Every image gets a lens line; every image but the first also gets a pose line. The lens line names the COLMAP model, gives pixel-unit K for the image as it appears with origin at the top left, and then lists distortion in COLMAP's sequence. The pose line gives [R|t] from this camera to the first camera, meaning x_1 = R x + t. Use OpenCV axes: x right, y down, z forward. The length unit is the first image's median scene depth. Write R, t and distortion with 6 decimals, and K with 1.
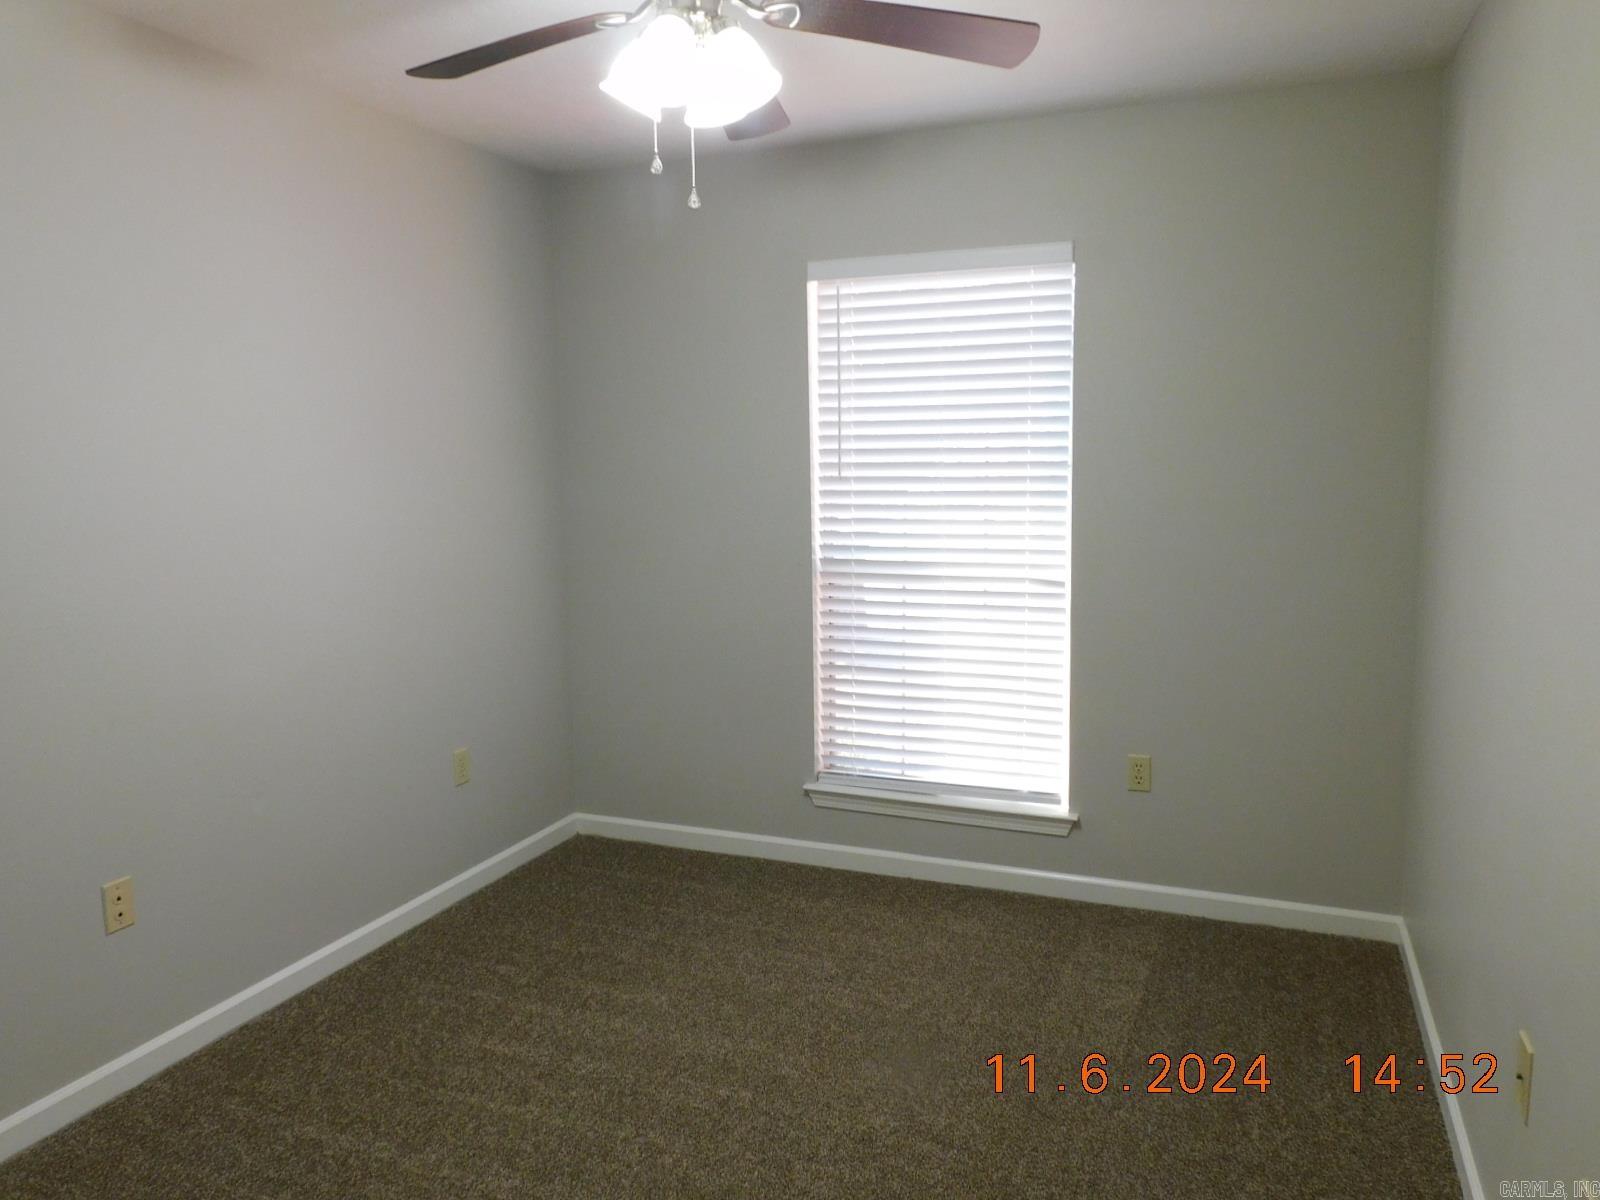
lens RADIAL K [[1155.1, 0, 800.0], [0, 1155.1, 600.0], [0, 0, 1]] dist [-0.002818, -0.000028]
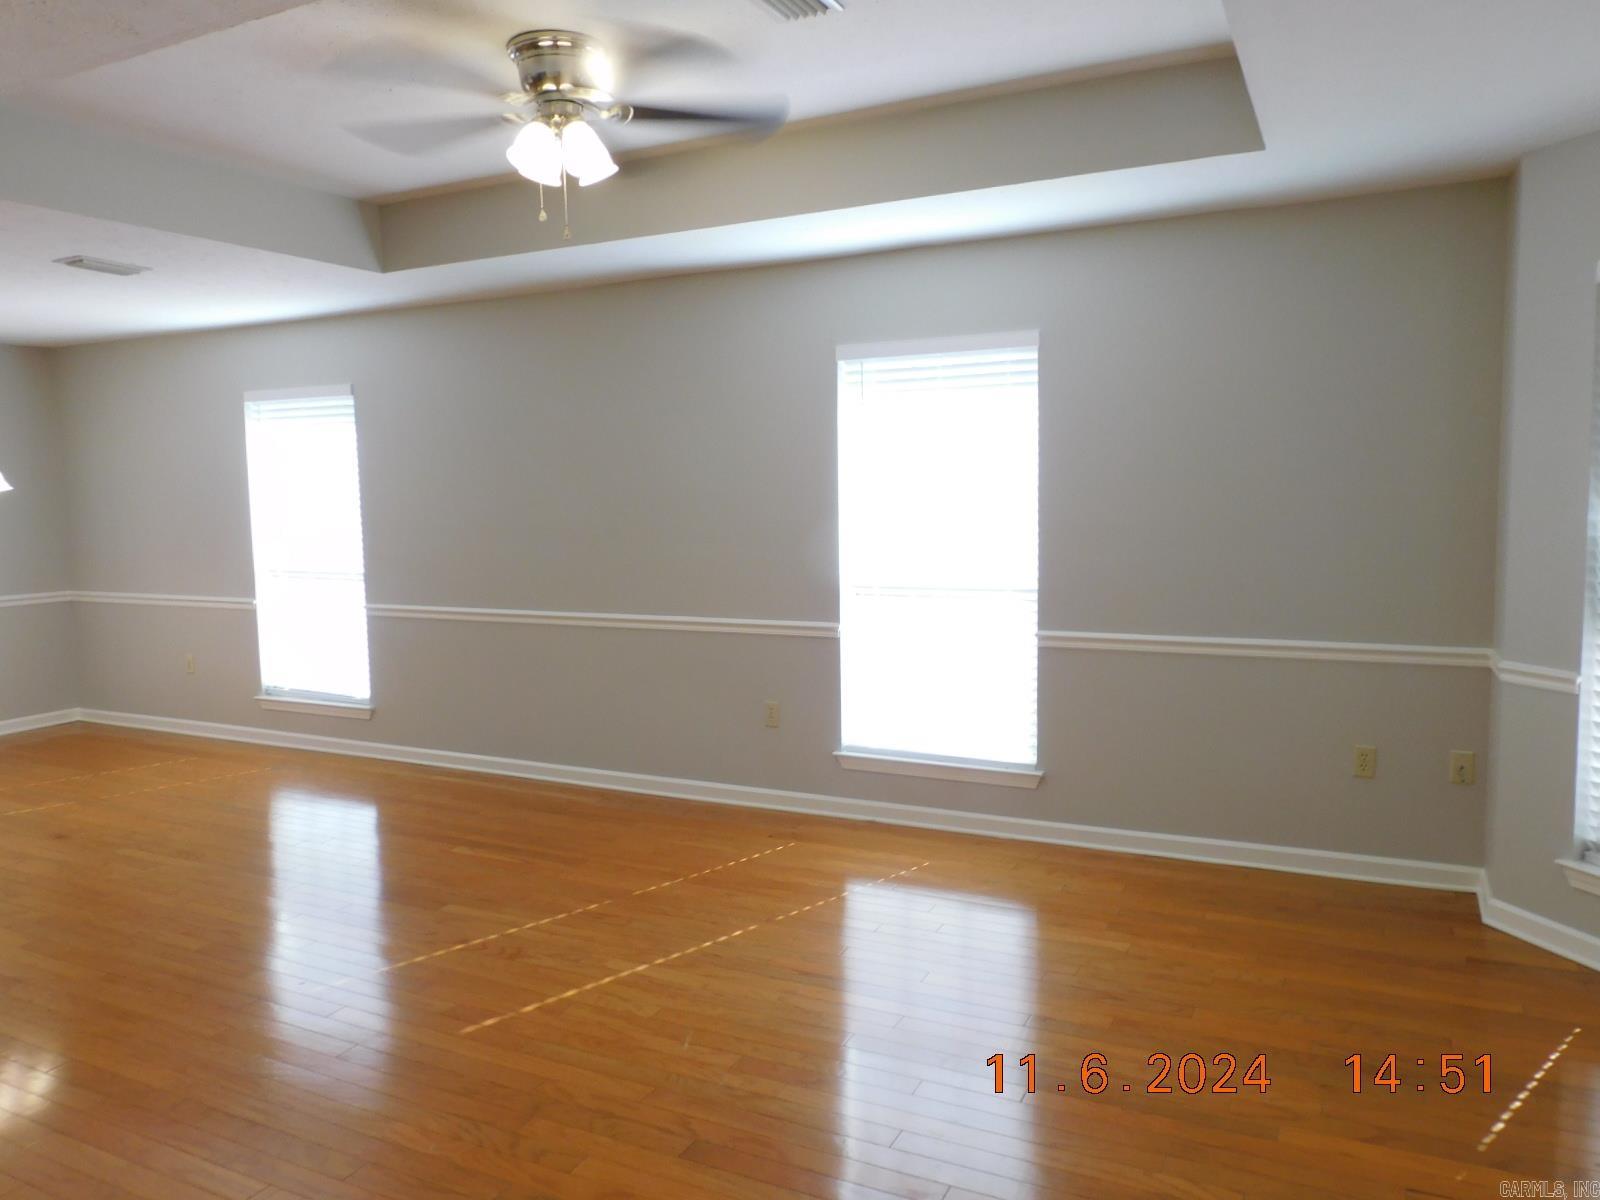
lens RADIAL K [[1132.8, 0, 800.0], [0, 1132.8, 600.0], [0, 0, 1]] dist [-0.002972, -0.005512]
pose [[0.997707, 0.011921, -0.066630, 0.975238], [-0.015583, 0.998381, -0.054713, 0.106092], [0.065870, 0.055626, 0.996277, -0.647741]]
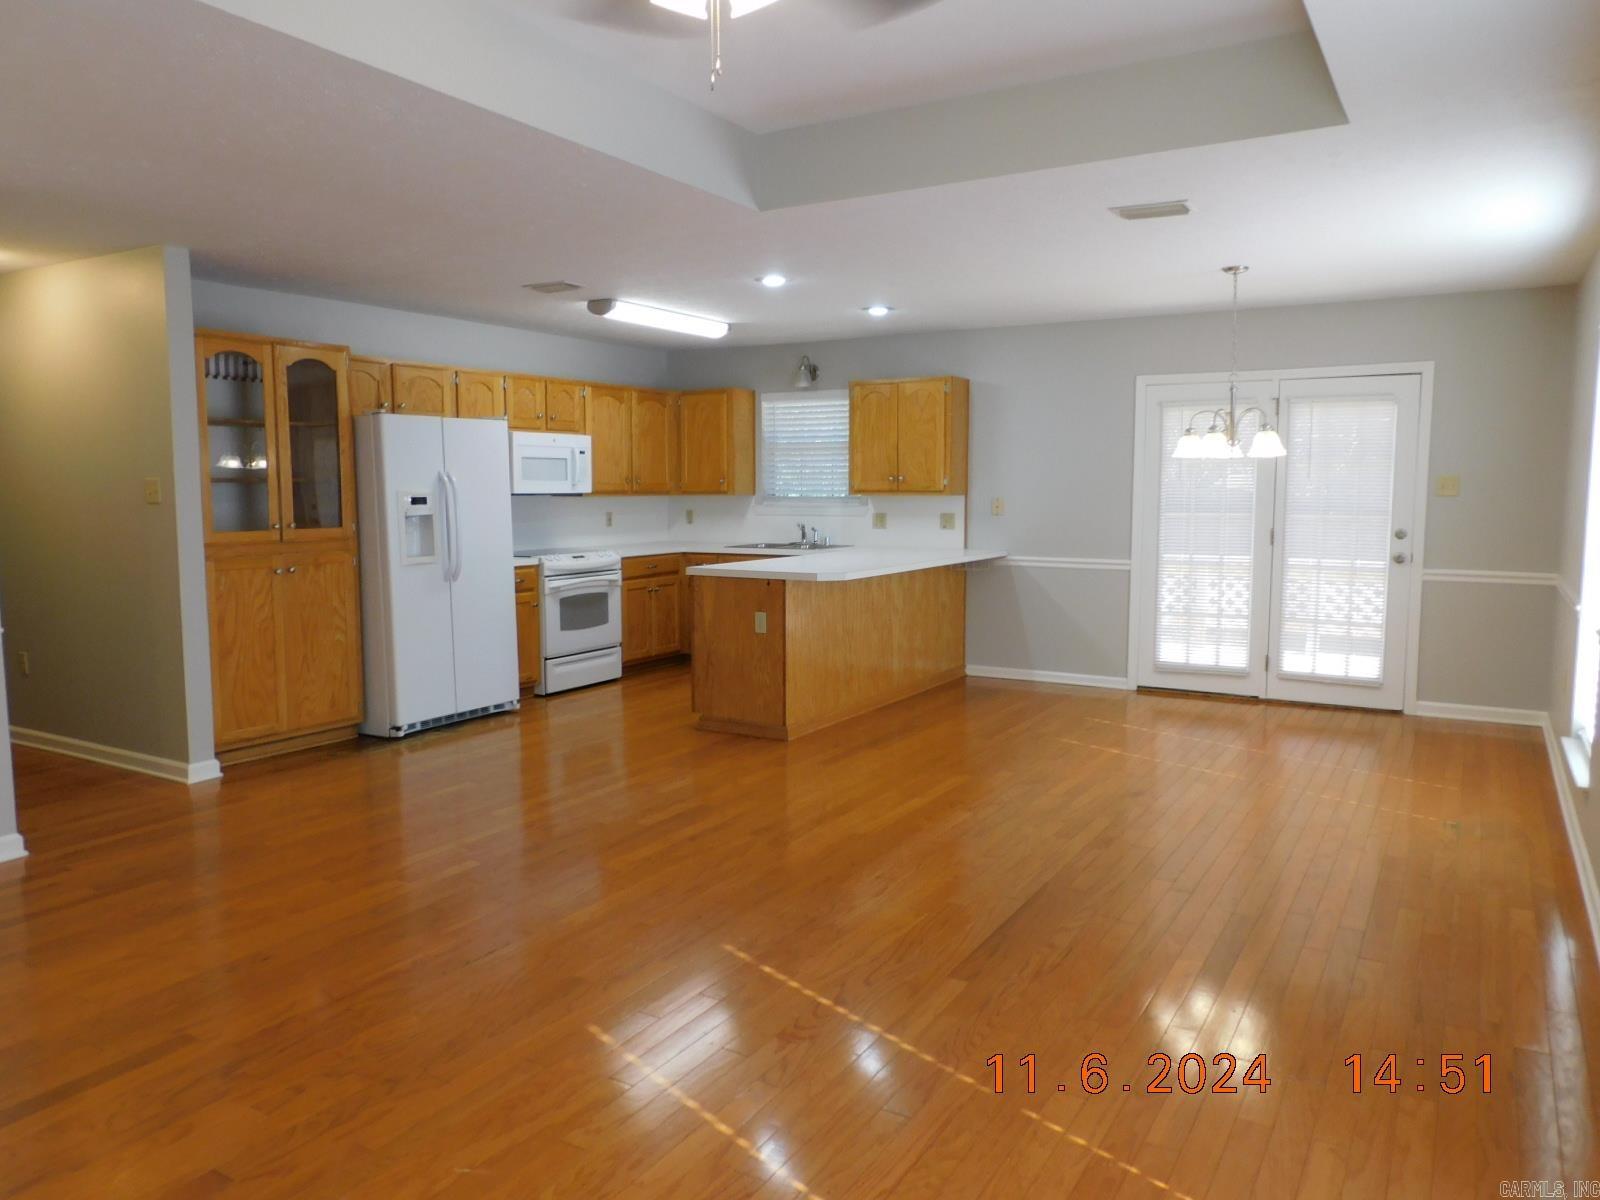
lens RADIAL K [[1147.0, 0, 806.6], [0, 1147.0, 605.9], [0, 0, 1]] dist [-0.021356, -0.002433]
pose [[-0.134195, 0.127028, -0.982779, 1.376555], [-0.148439, 0.977983, 0.146677, -0.032580], [0.979774, 0.165566, -0.112385, 0.343245]]
